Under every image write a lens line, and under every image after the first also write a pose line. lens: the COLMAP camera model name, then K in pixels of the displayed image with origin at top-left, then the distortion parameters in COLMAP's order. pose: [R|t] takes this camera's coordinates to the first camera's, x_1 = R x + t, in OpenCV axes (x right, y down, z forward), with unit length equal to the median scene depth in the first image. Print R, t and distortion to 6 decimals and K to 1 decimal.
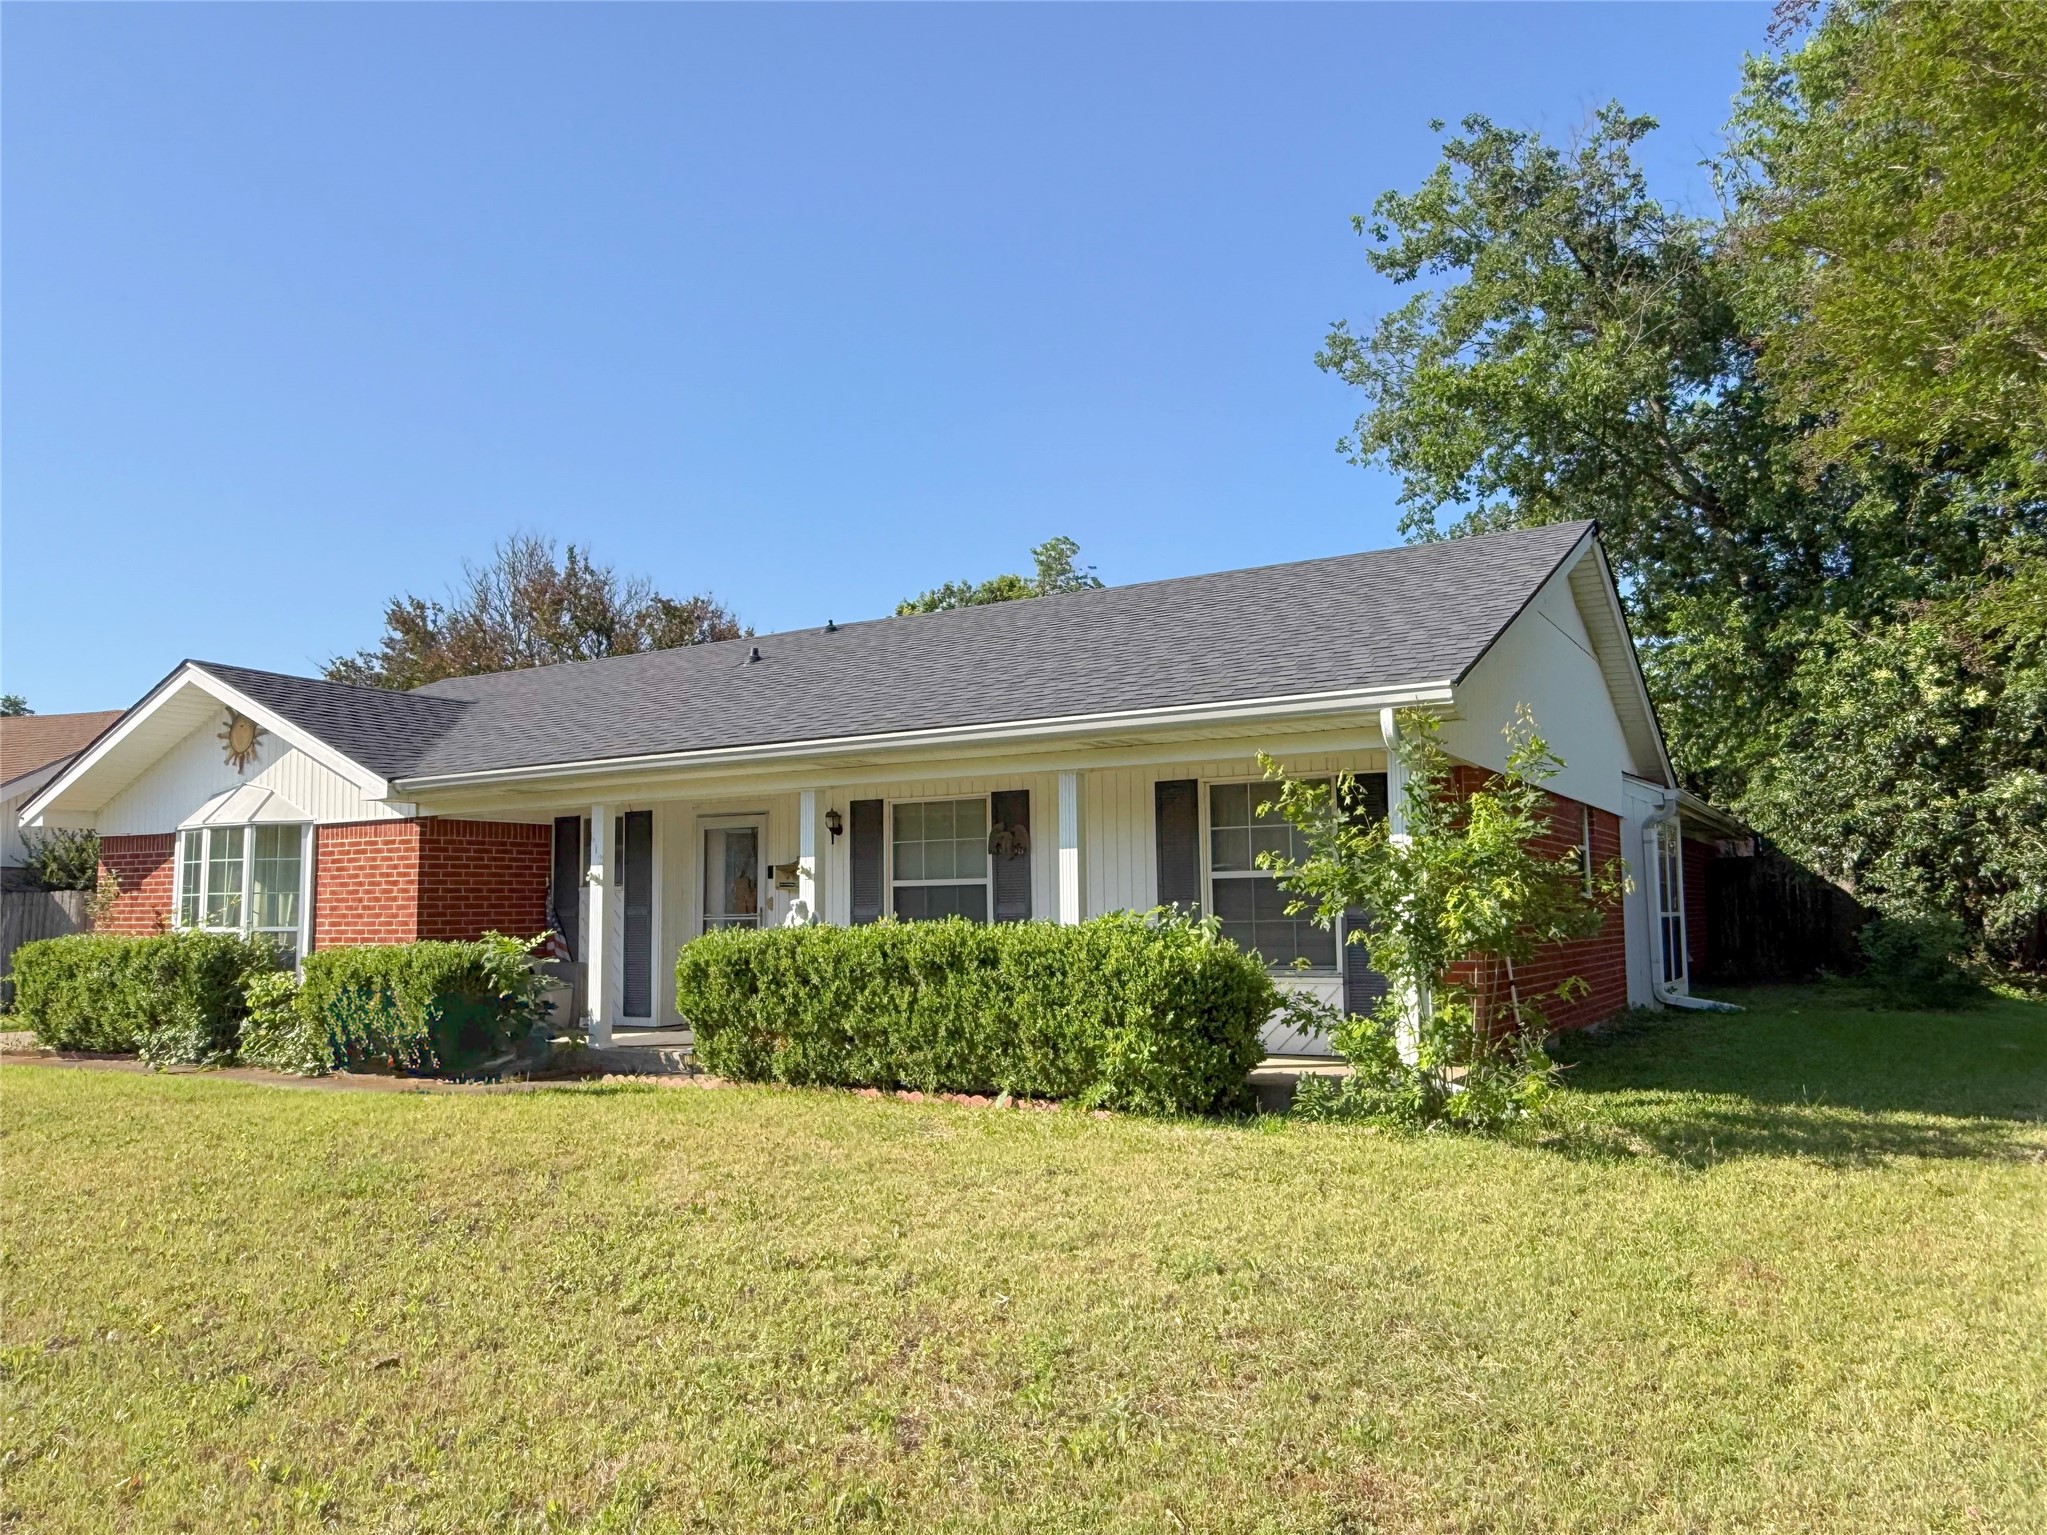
lens RADIAL K [[1434.1, 0, 1026.8], [0, 1434.1, 768.1], [0, 0, 1]] dist [-0.008321, -0.003033]
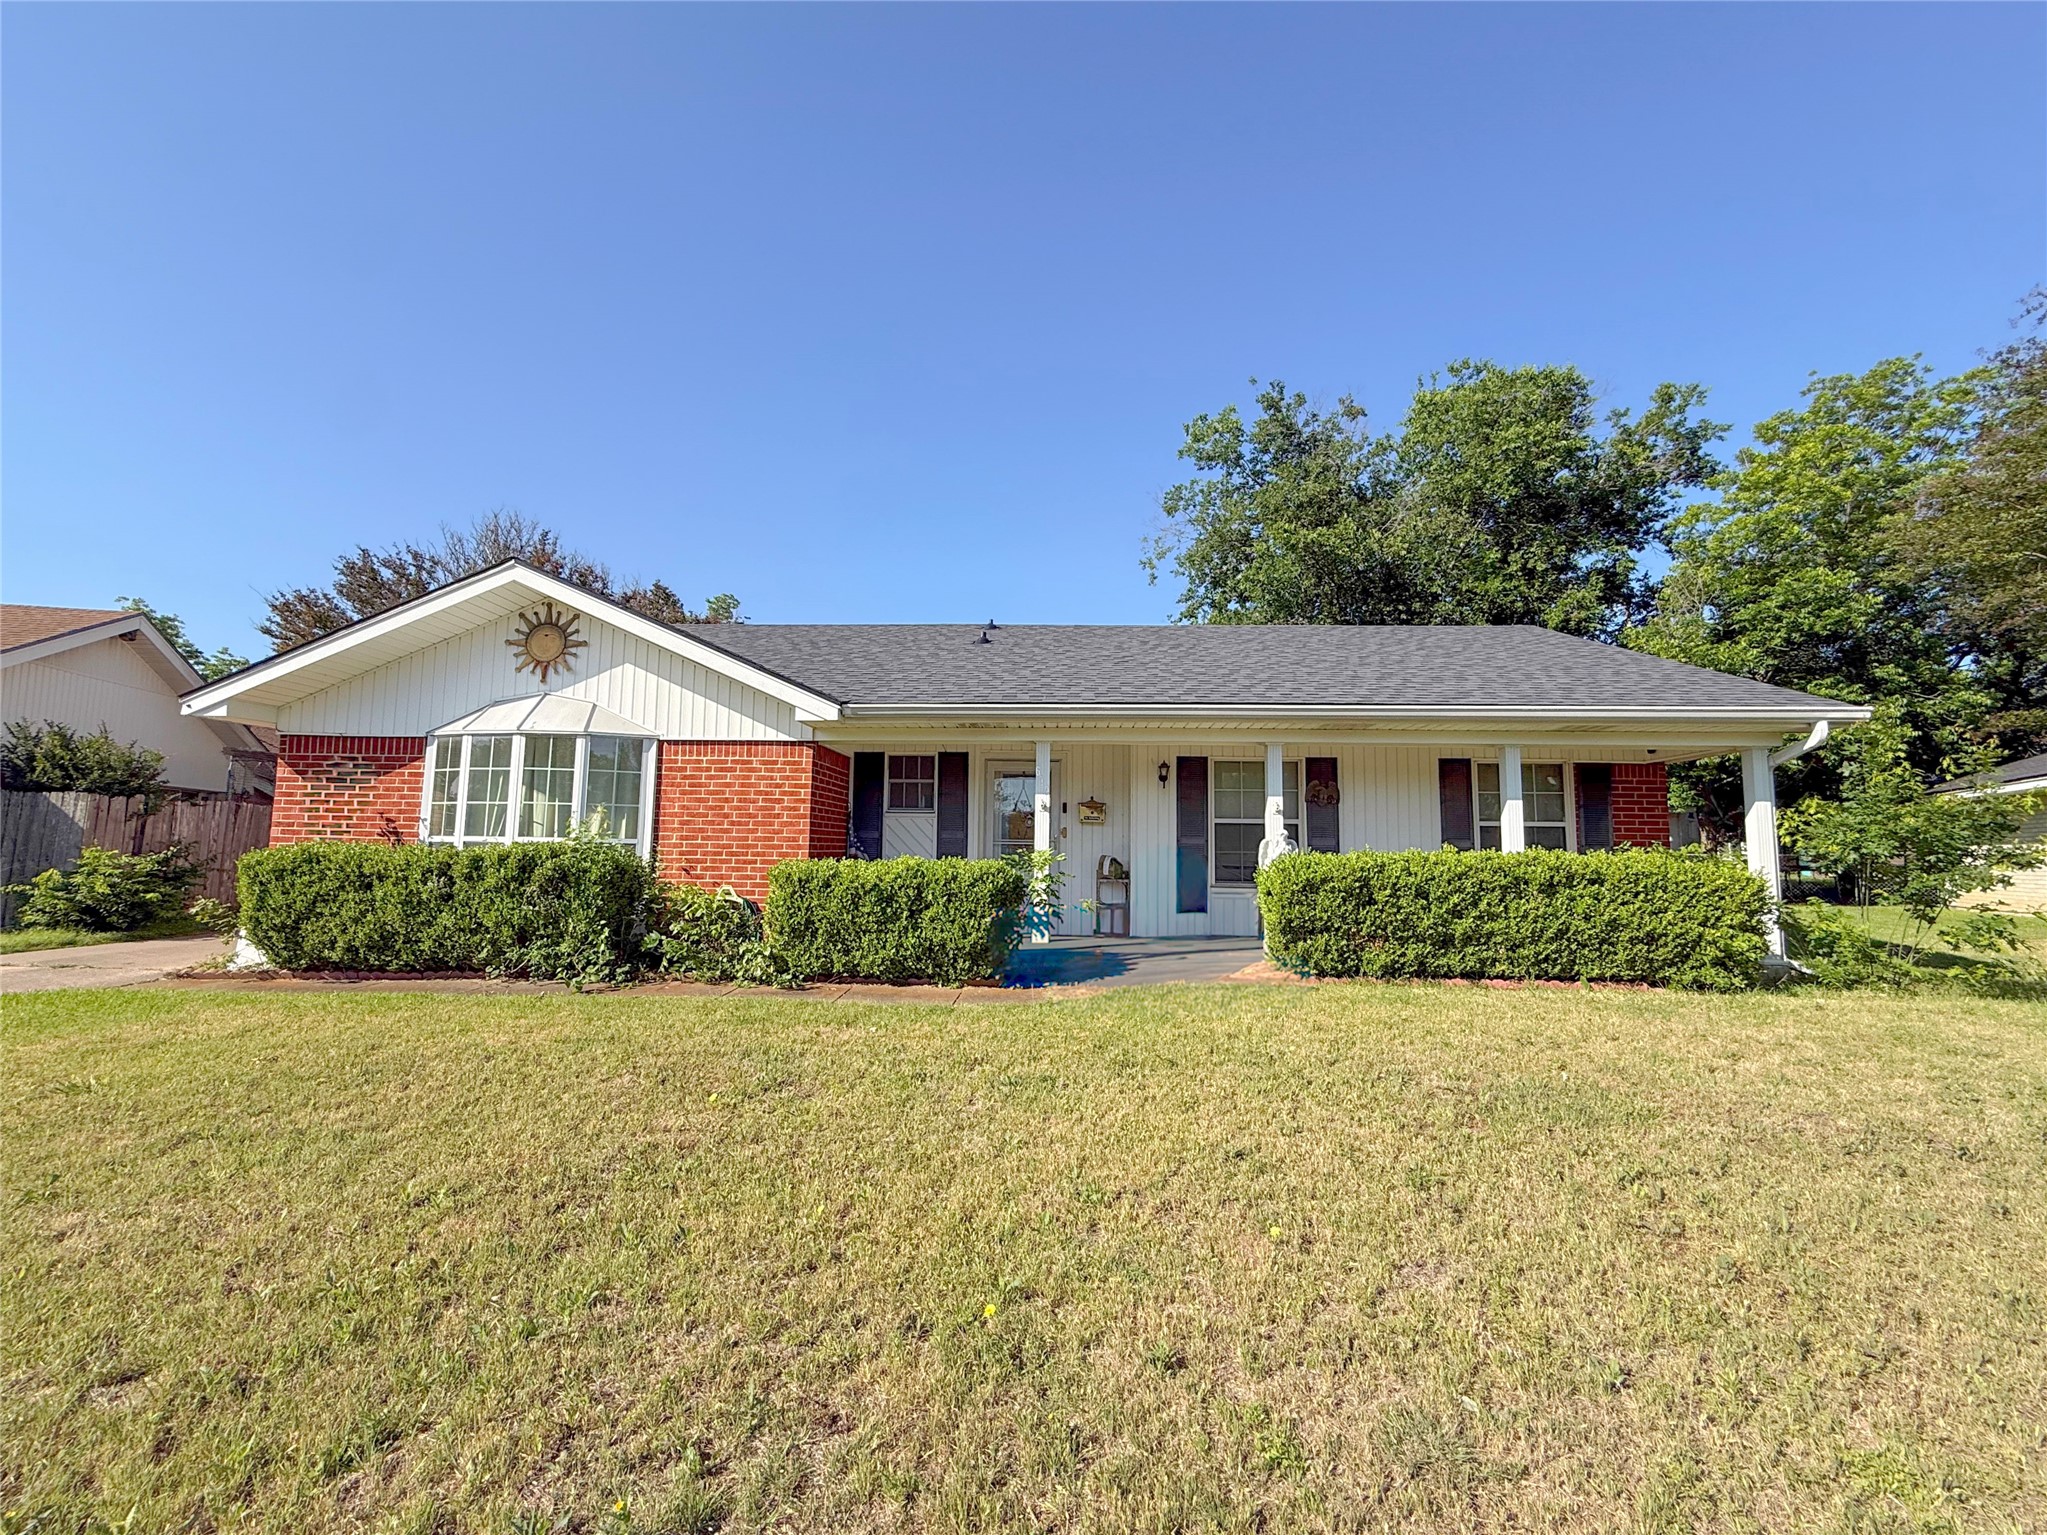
lens RADIAL K [[844.0, 0, 1023.6], [0, 844.0, 767.3], [0, 0, 1]] dist [0.001842, 0.000207]
pose [[0.882913, 0.068697, 0.464484, -0.547330], [-0.071369, 0.997380, -0.011851, 0.047314], [-0.464081, -0.022687, 0.885502, 0.343201]]
